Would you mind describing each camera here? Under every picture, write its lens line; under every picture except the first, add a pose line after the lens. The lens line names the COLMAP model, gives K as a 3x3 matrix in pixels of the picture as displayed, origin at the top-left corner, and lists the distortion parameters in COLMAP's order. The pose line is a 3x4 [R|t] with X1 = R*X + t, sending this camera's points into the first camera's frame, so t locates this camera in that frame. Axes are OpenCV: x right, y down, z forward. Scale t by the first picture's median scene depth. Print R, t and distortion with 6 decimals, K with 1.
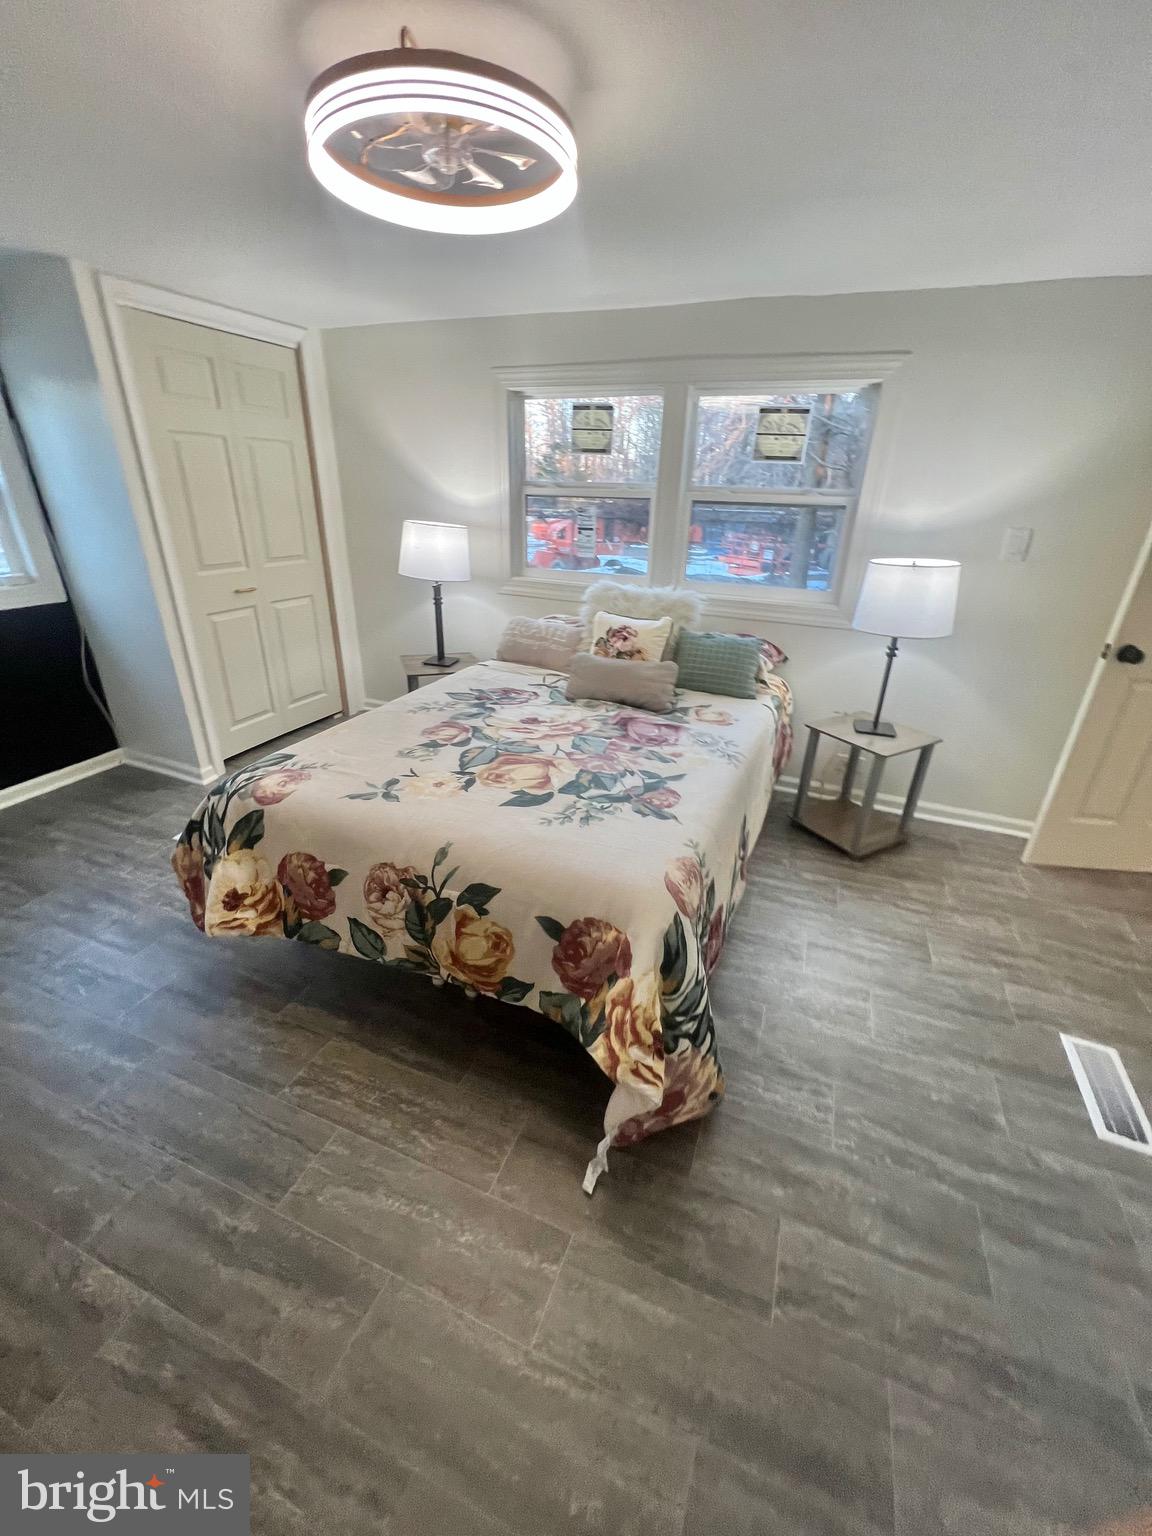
lens RADIAL K [[611.1, 0, 582.9], [0, 611.1, 773.0], [0, 0, 1]] dist [-0.001269, 0.001086]
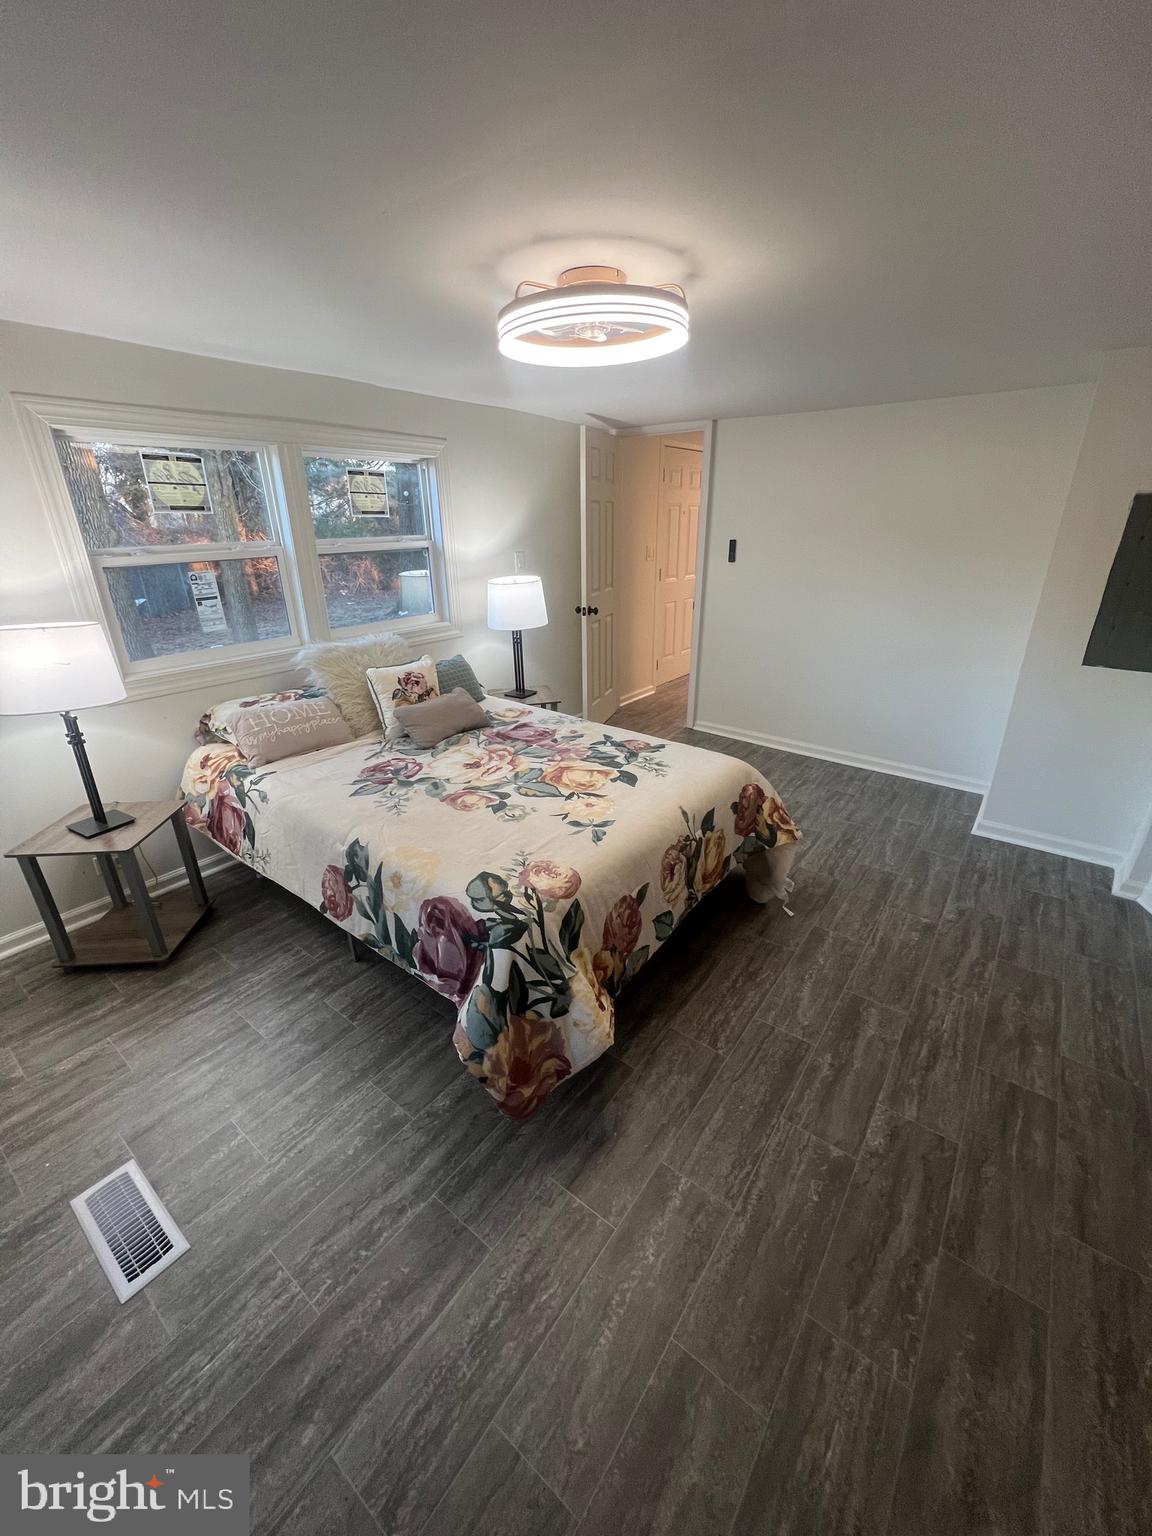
lens RADIAL K [[611.1, 0, 582.9], [0, 611.1, 774.0], [0, 0, 1]] dist [-0.001269, 0.001086]
pose [[0.266076, -0.405211, 0.874647, -1.108920], [0.426768, 0.863105, 0.270037, -0.317541], [-0.864334, 0.301421, 0.402582, 0.463748]]
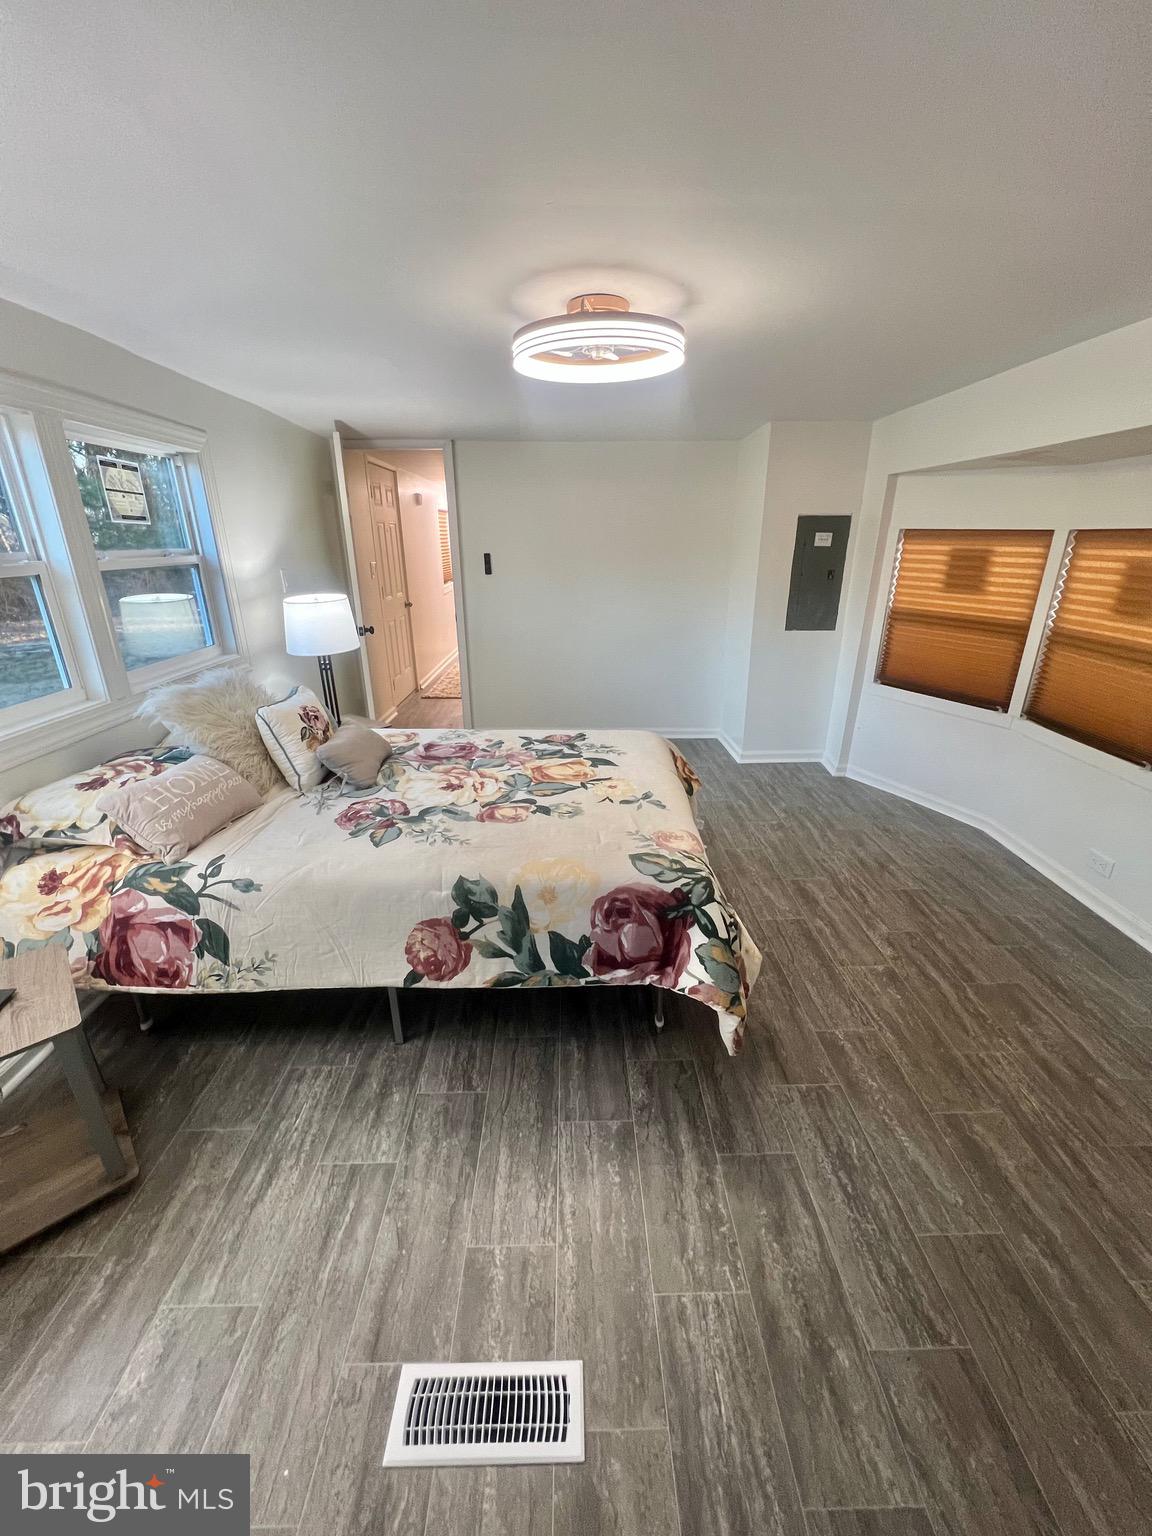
lens RADIAL K [[611.1, 0, 584.9], [0, 611.1, 771.7], [0, 0, 1]] dist [-0.001269, 0.001086]
pose [[-0.391928, -0.354501, 0.848953, -1.134768], [0.386396, 0.774017, 0.501594, -0.588040], [-0.834920, 0.524621, -0.166381, 1.106350]]
